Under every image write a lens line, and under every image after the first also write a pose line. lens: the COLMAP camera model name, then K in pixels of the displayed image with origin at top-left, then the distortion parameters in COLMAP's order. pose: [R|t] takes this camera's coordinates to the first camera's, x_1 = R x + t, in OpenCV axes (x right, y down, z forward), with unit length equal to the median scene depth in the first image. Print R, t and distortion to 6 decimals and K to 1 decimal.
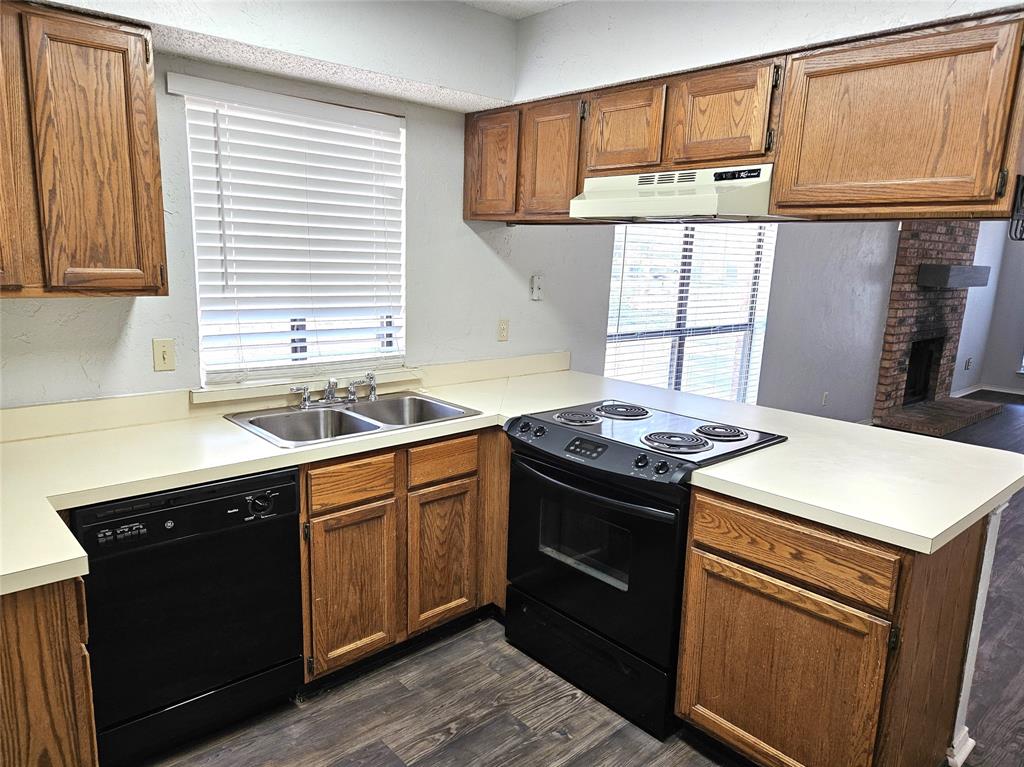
lens RADIAL K [[692.8, 0, 510.0], [0, 692.8, 382.3], [0, 0, 1]] dist [0.020612, -0.011316]
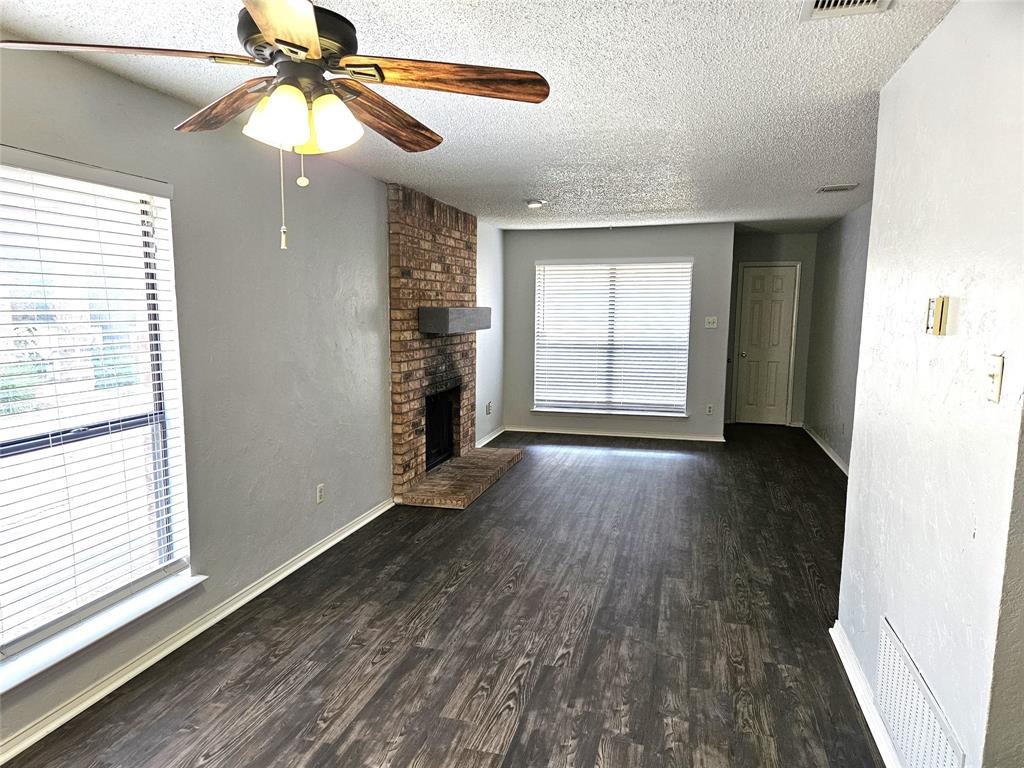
lens RADIAL K [[692.8, 0, 508.1], [0, 692.8, 389.6], [0, 0, 1]] dist [0.020612, -0.011316]
pose [[0.826461, -0.099058, 0.554211, 0.197616], [0.131439, 0.991145, -0.018853, -0.039551], [-0.547436, 0.088427, 0.832162, 0.244709]]
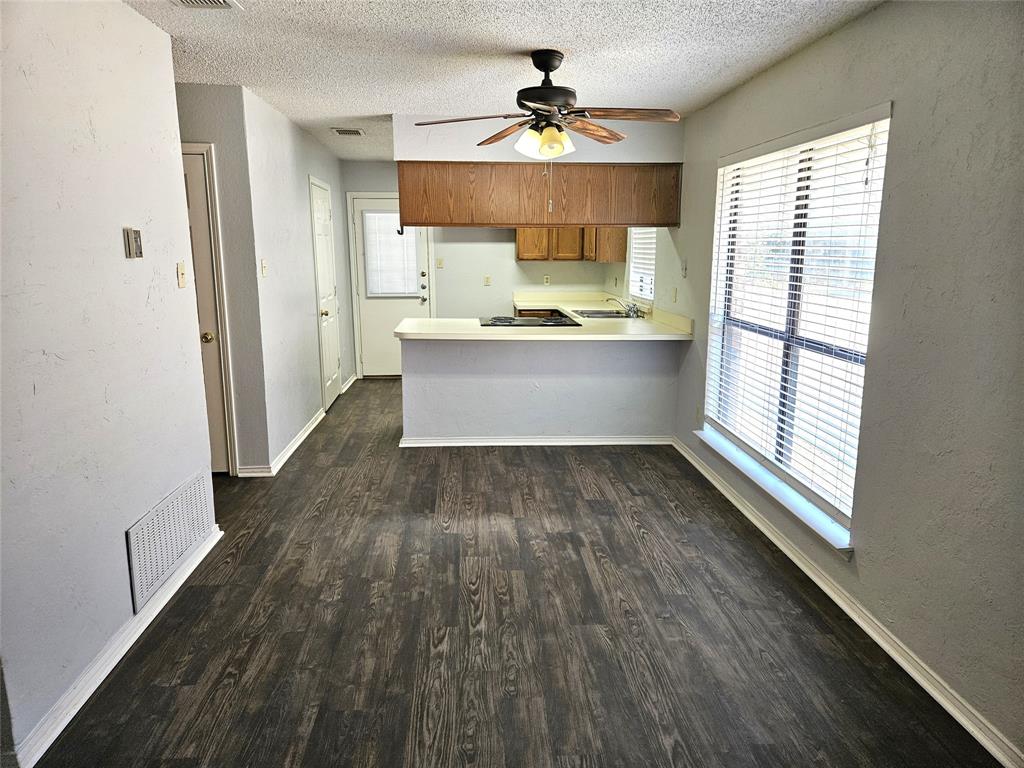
lens RADIAL K [[692.8, 0, 508.7], [0, 692.8, 382.3], [0, 0, 1]] dist [0.020612, -0.011316]
pose [[-0.609803, 0.116511, -0.783942, 0.811105], [-0.176381, 0.944379, 0.277556, -0.141917], [0.772677, 0.307527, -0.555335, 0.908589]]
